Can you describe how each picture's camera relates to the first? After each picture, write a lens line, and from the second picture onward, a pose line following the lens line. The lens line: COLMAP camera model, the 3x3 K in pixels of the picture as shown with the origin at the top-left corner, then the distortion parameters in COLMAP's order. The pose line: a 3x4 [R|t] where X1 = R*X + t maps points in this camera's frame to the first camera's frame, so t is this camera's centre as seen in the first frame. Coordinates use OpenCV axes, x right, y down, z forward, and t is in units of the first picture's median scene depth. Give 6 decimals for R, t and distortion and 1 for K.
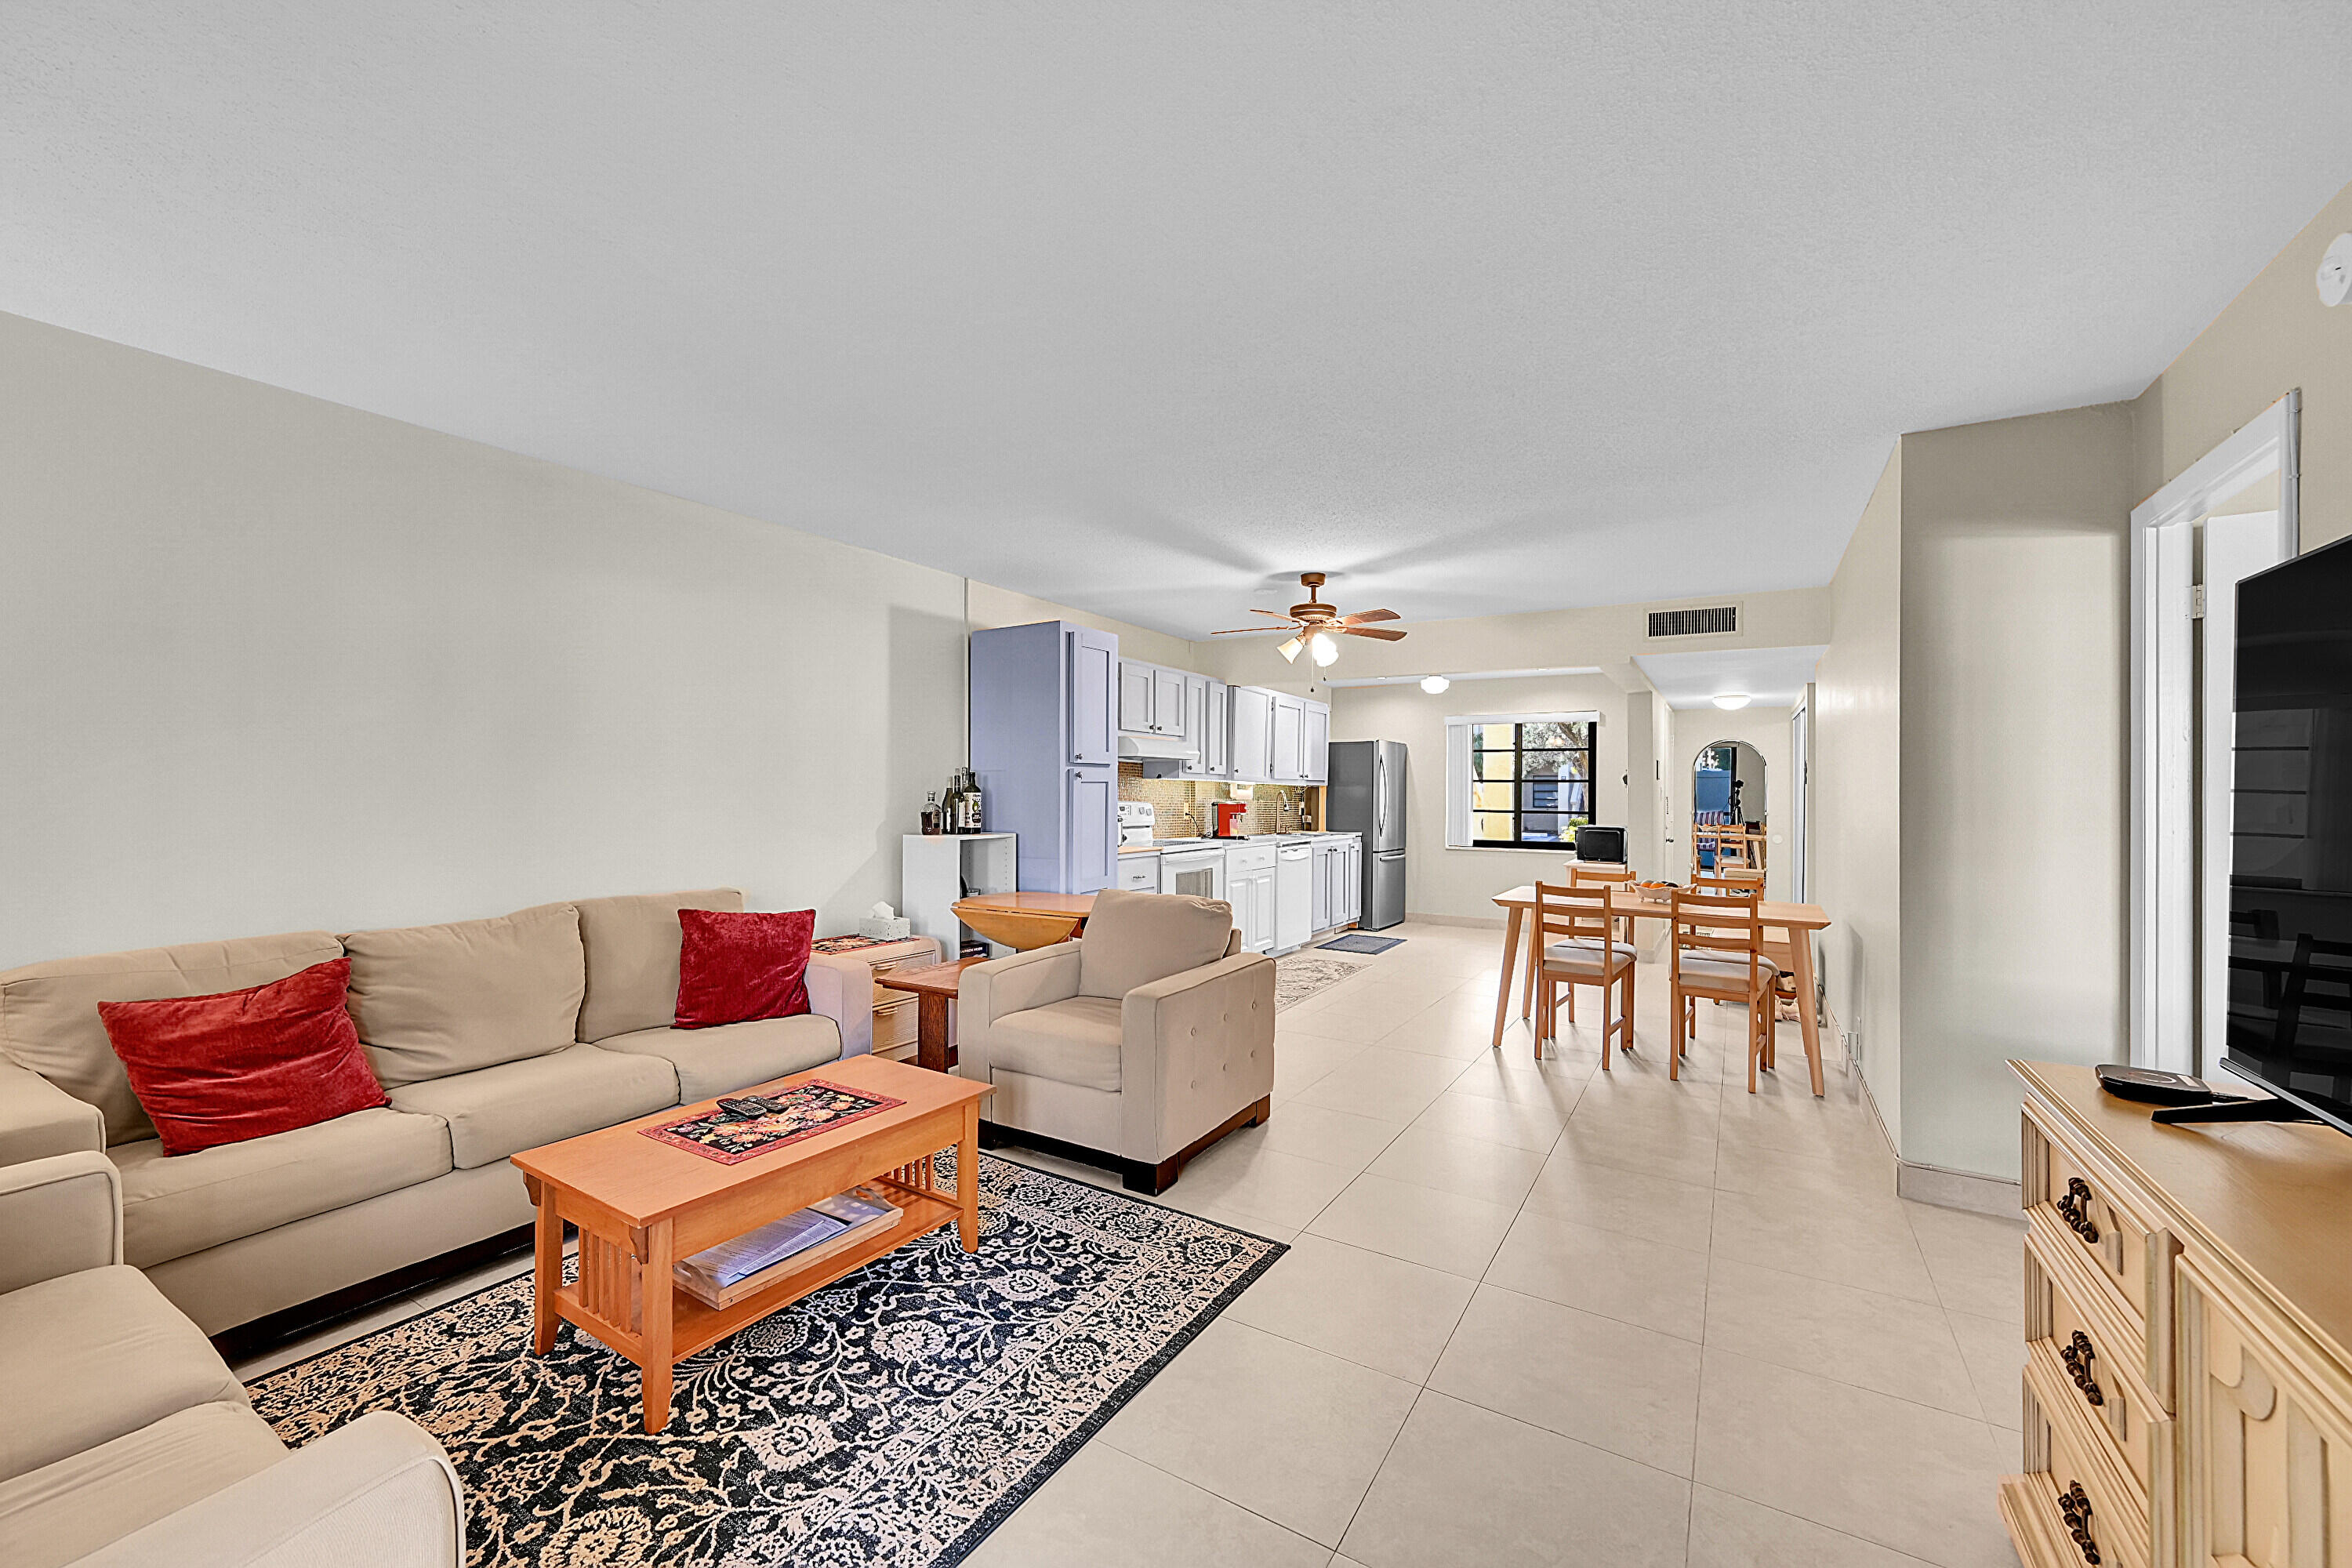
lens RADIAL K [[925.0, 0, 1175.6], [0, 925.0, 786.4], [0, 0, 1]] dist [-0.002718, -0.000022]
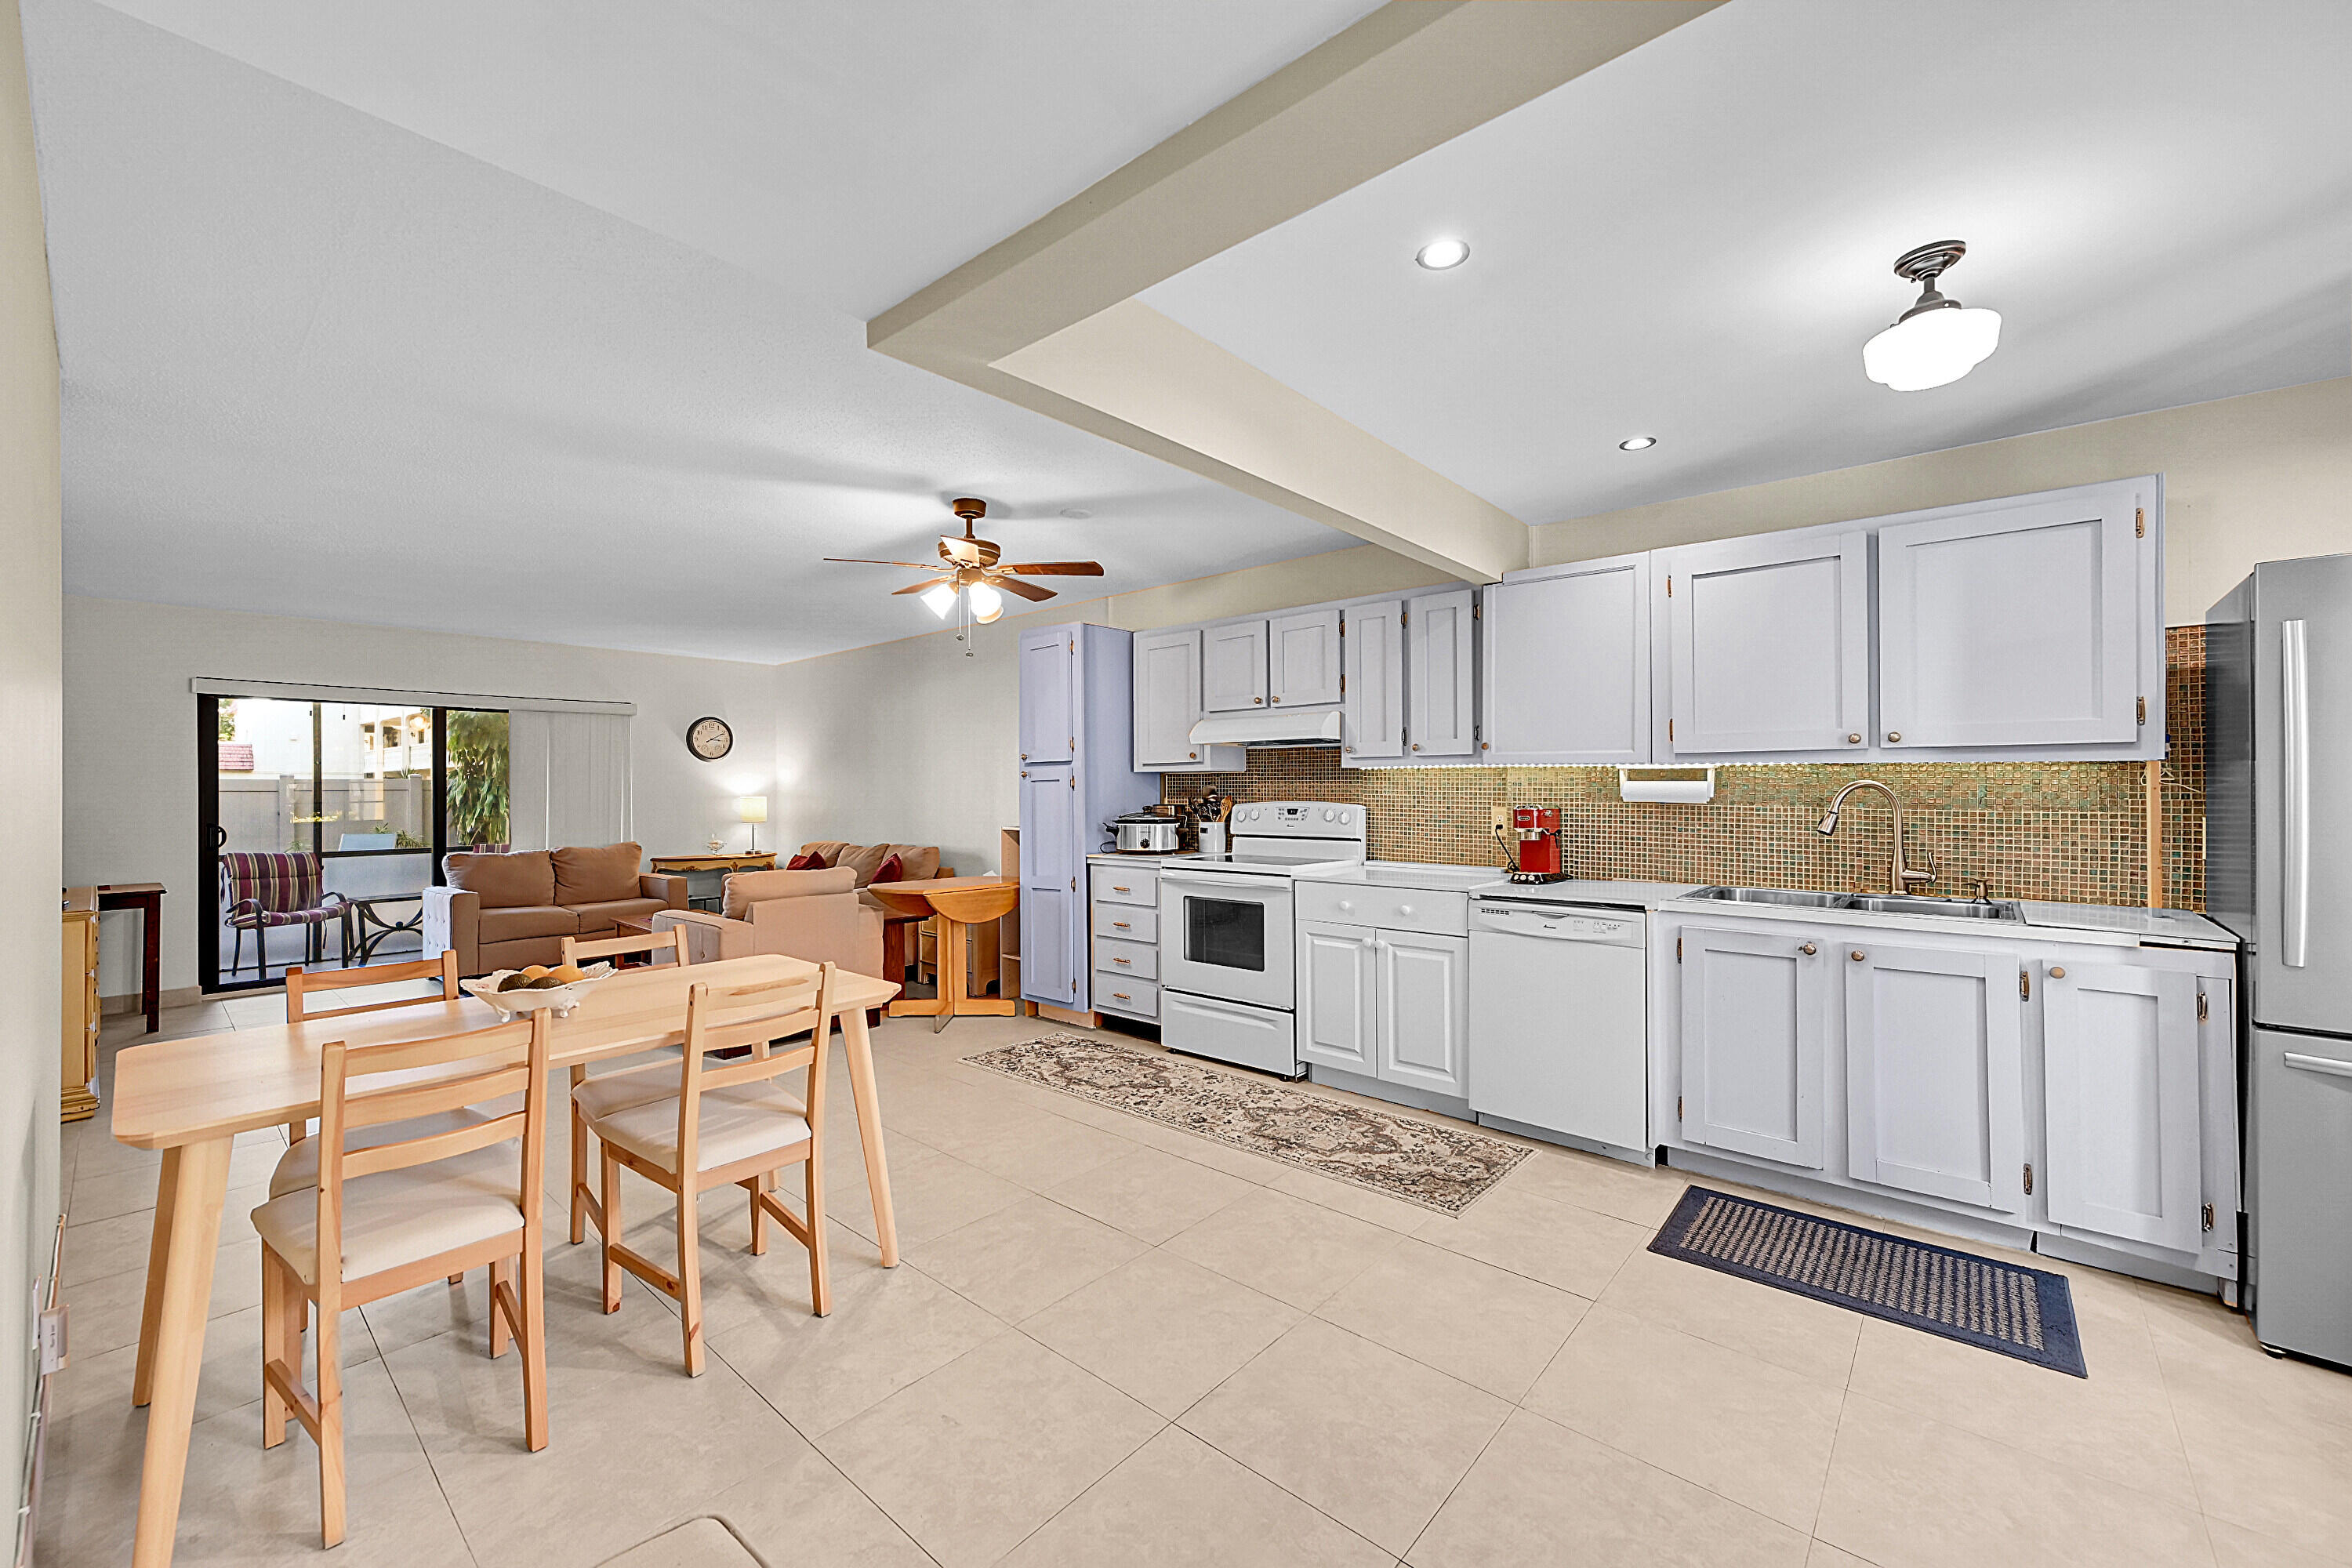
lens RADIAL K [[925.0, 0, 1170.7], [0, 925.0, 785.5], [0, 0, 1]] dist [-0.002718, -0.000022]
pose [[-0.174157, -0.011016, -0.984656, 0.948930], [0.009246, 0.999875, -0.012821, 0.015713], [0.984674, -0.011337, -0.174033, 1.419485]]
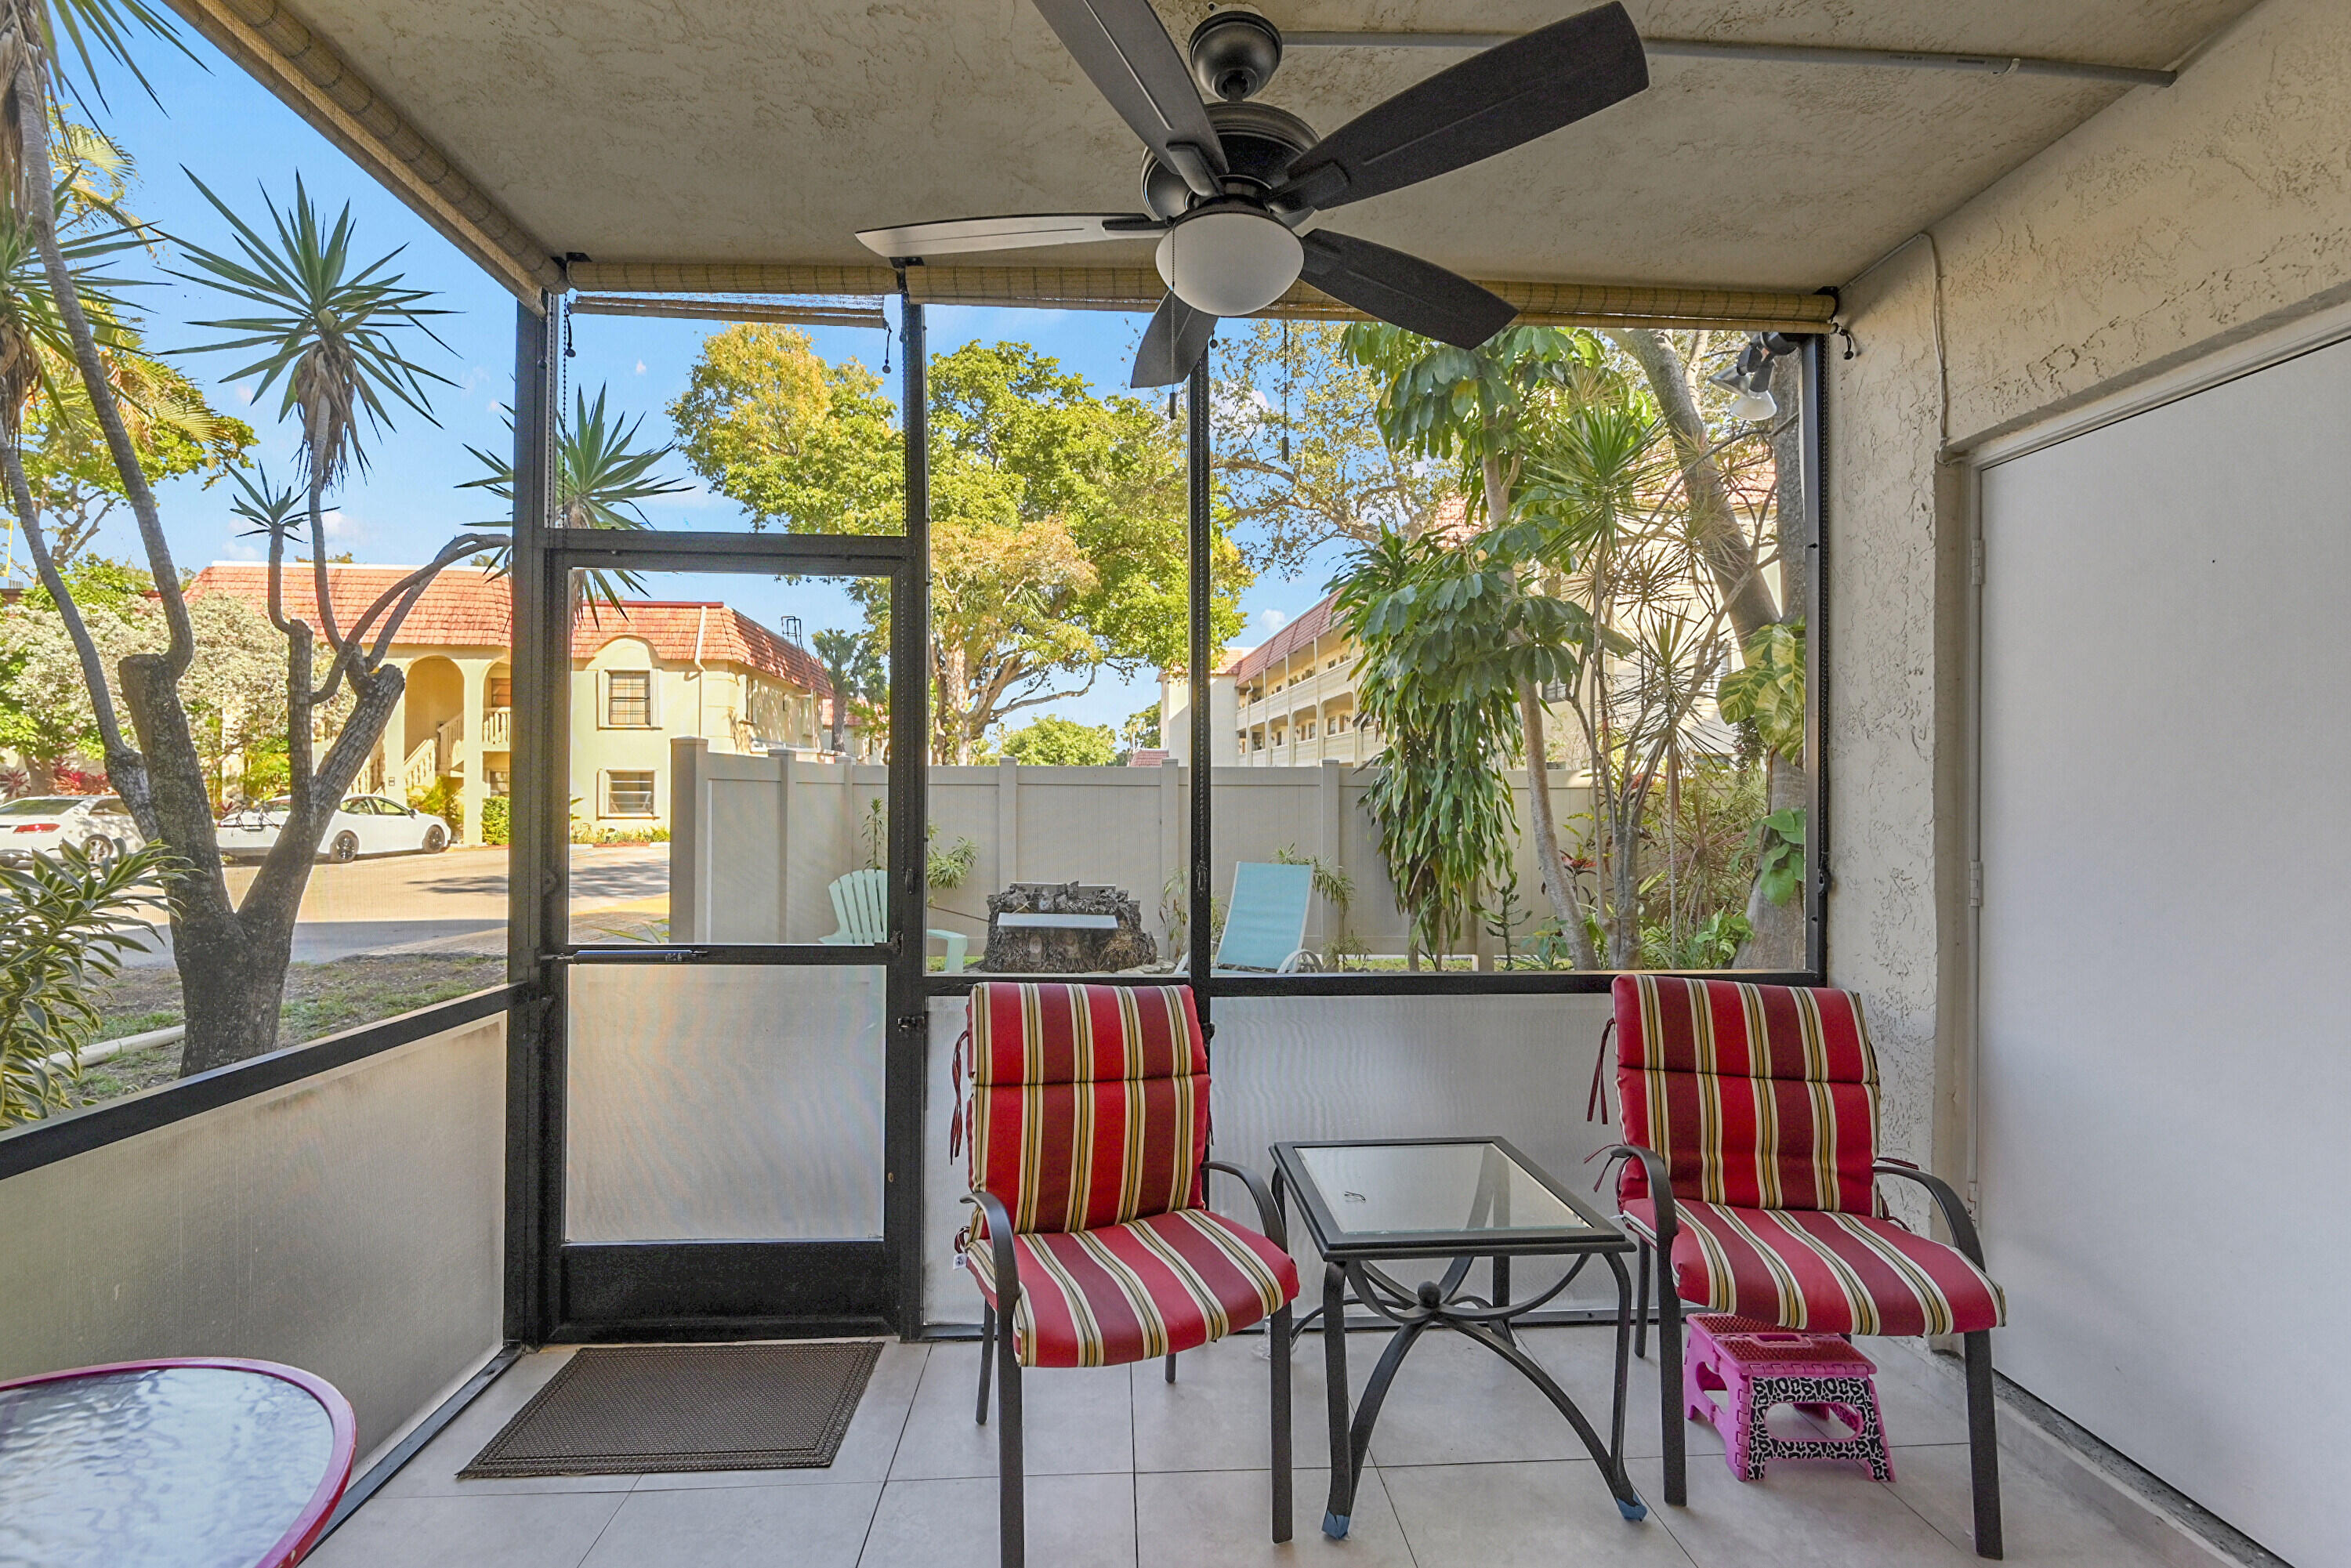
lens RADIAL K [[948.2, 0, 1155.5], [0, 948.2, 796.1], [0, 0, 1]] dist [0.000544, 0.000903]
pose [[-0.829581, -0.006797, -0.558346, -0.141390], [-0.005797, 0.999977, -0.003561, 0.000918], [0.558357, 0.000283, -0.829601, -0.006573]]
